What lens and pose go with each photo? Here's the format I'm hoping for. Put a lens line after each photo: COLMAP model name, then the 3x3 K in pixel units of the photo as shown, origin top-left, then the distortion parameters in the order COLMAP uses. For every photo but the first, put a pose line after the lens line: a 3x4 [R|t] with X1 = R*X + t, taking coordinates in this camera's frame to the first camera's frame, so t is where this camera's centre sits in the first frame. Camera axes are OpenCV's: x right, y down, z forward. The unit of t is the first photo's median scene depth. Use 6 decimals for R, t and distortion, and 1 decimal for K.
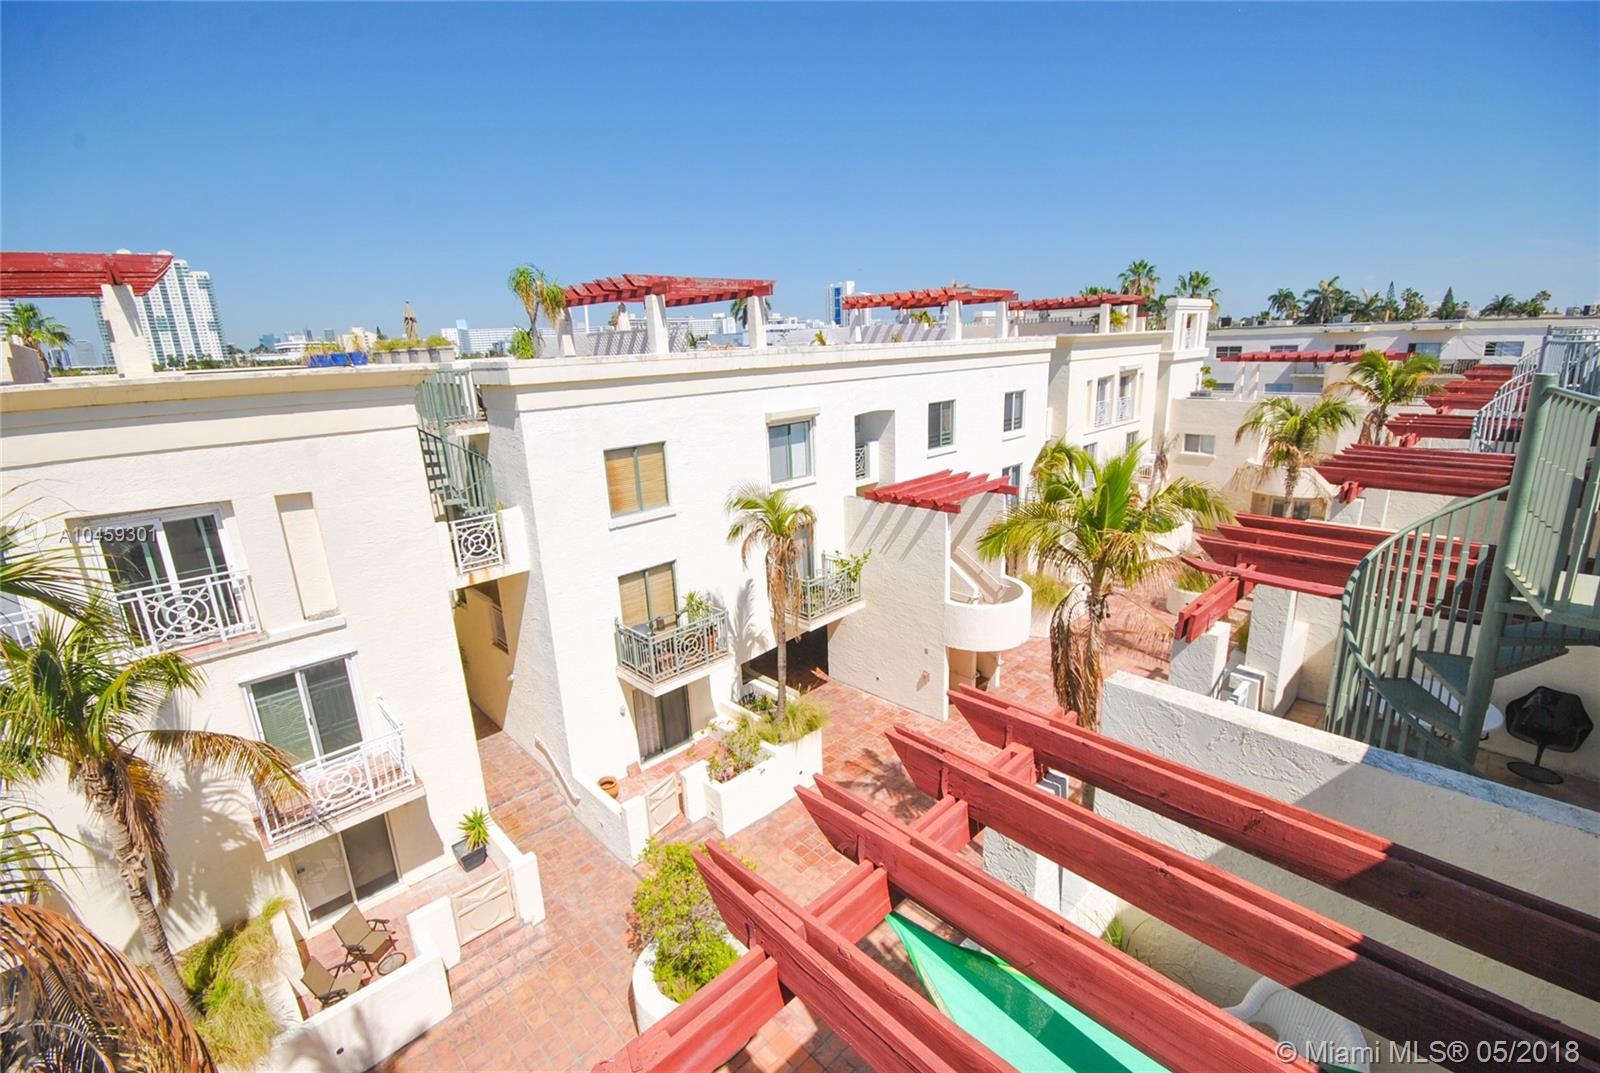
lens RADIAL K [[719.4, 0, 816.6], [0, 719.4, 537.4], [0, 0, 1]] dist [0.001900, -0.007404]
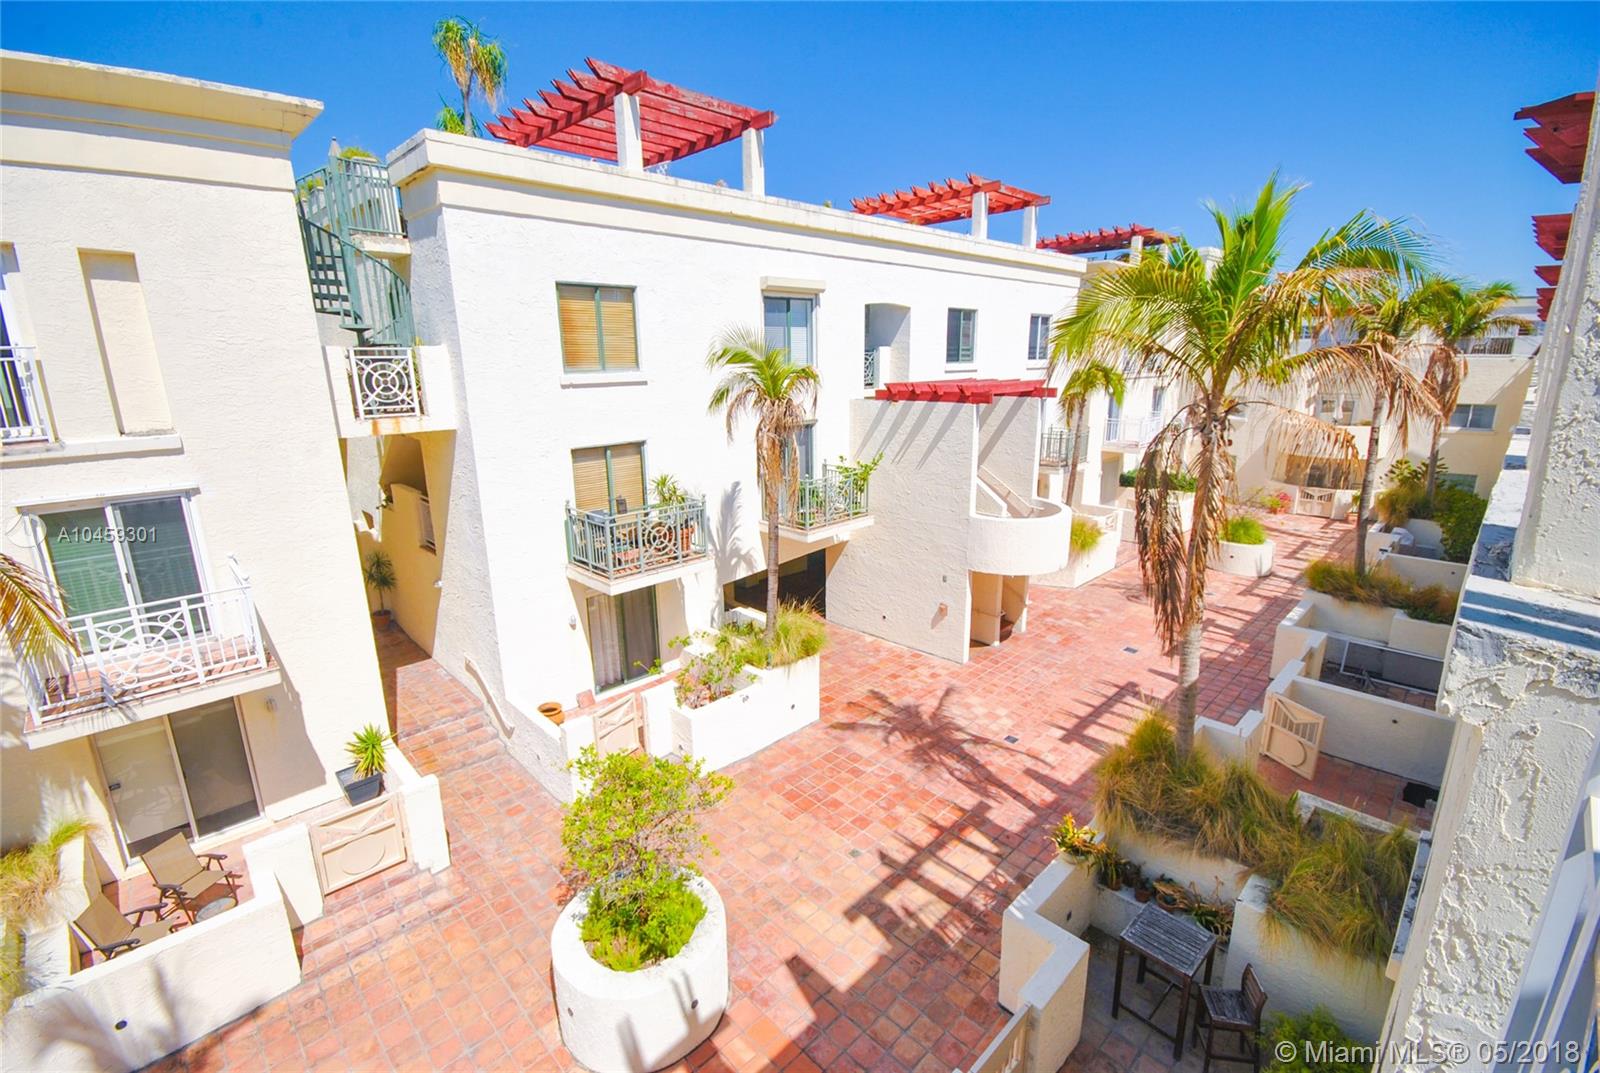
lens RADIAL K [[719.4, 0, 813.6], [0, 719.4, 538.2], [0, 0, 1]] dist [0.001900, -0.007404]
pose [[0.999643, 0.024988, 0.009427, -0.013327], [-0.024816, 0.999531, -0.017916, 0.181538], [-0.009870, 0.017676, 0.999795, 0.226860]]
